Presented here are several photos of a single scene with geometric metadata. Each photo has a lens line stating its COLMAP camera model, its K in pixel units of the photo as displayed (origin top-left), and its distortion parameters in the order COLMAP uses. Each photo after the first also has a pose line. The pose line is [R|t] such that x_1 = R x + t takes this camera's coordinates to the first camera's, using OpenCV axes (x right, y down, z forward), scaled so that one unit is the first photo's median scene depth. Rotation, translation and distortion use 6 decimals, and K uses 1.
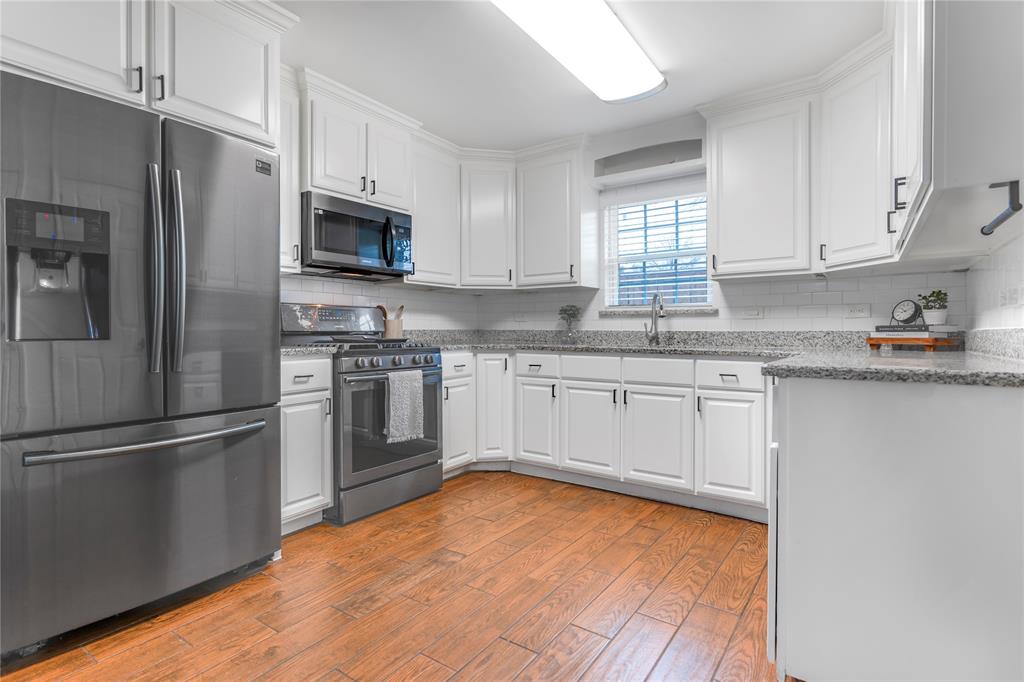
lens RADIAL K [[505.1, 0, 513.3], [0, 505.1, 335.4], [0, 0, 1]] dist [0.003017, 0.000935]
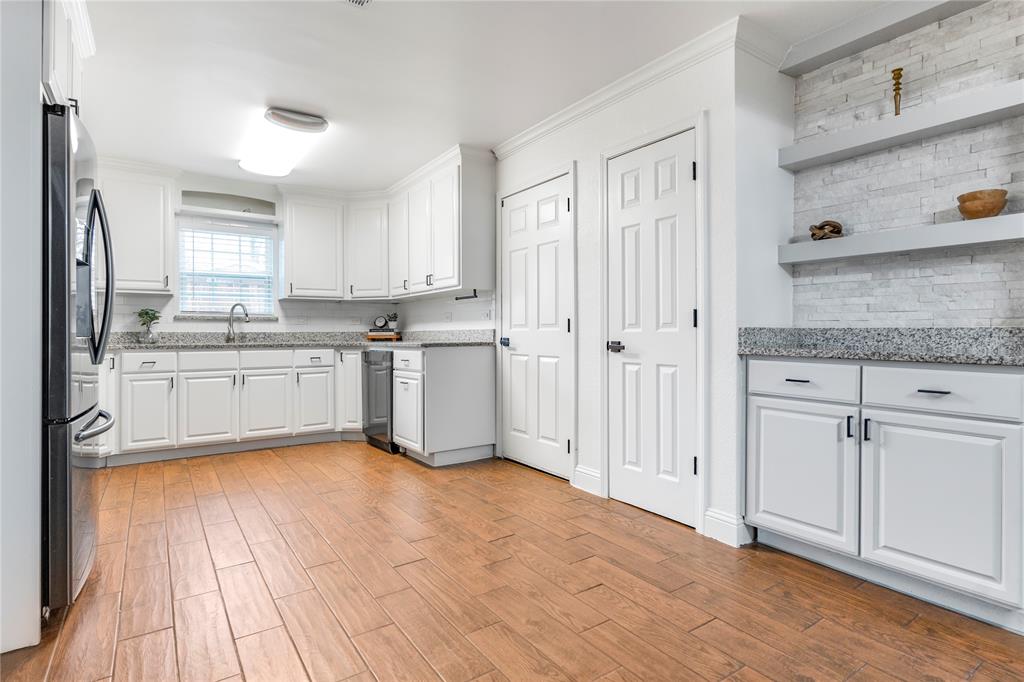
lens RADIAL K [[538.9, 0, 520.2], [0, 538.9, 333.7], [0, 0, 1]] dist [0.001395, 0.000914]
pose [[0.333135, -0.004449, 0.942869, -0.849488], [0.011743, 0.999931, 0.000569, 0.003846], [-0.942806, 0.010882, 0.333164, -0.198481]]
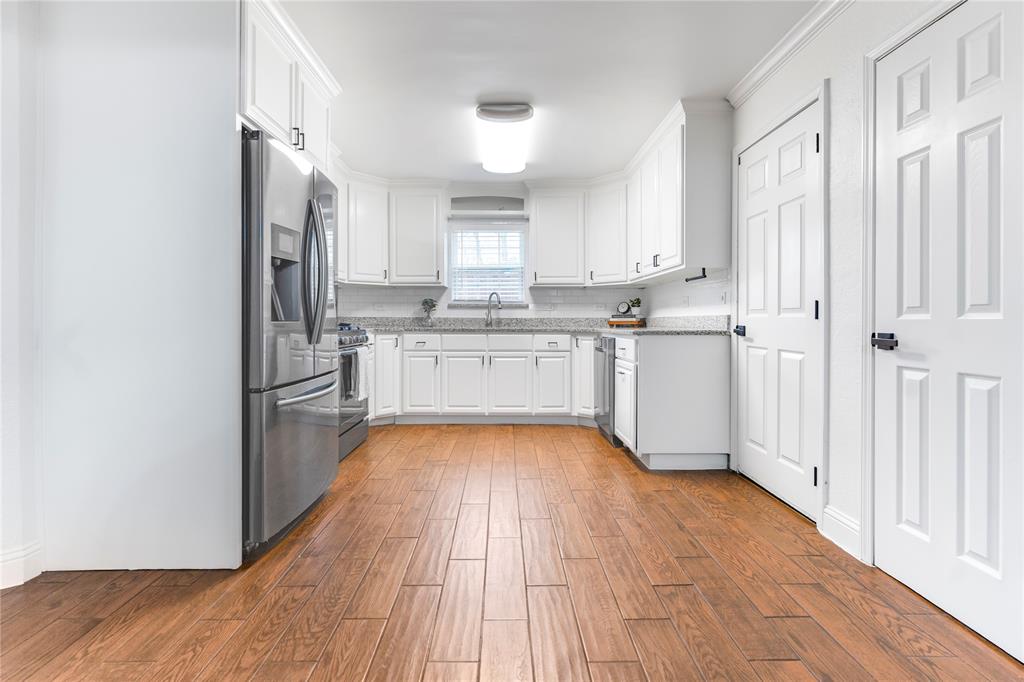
lens RADIAL K [[505.1, 0, 501.3], [0, 505.1, 321.2], [0, 0, 1]] dist [0.003017, 0.000935]
pose [[0.813391, -0.003253, 0.581708, -0.601463], [0.005080, 0.999986, -0.001511, 0.004340], [-0.581694, 0.004184, 0.813397, -0.261200]]
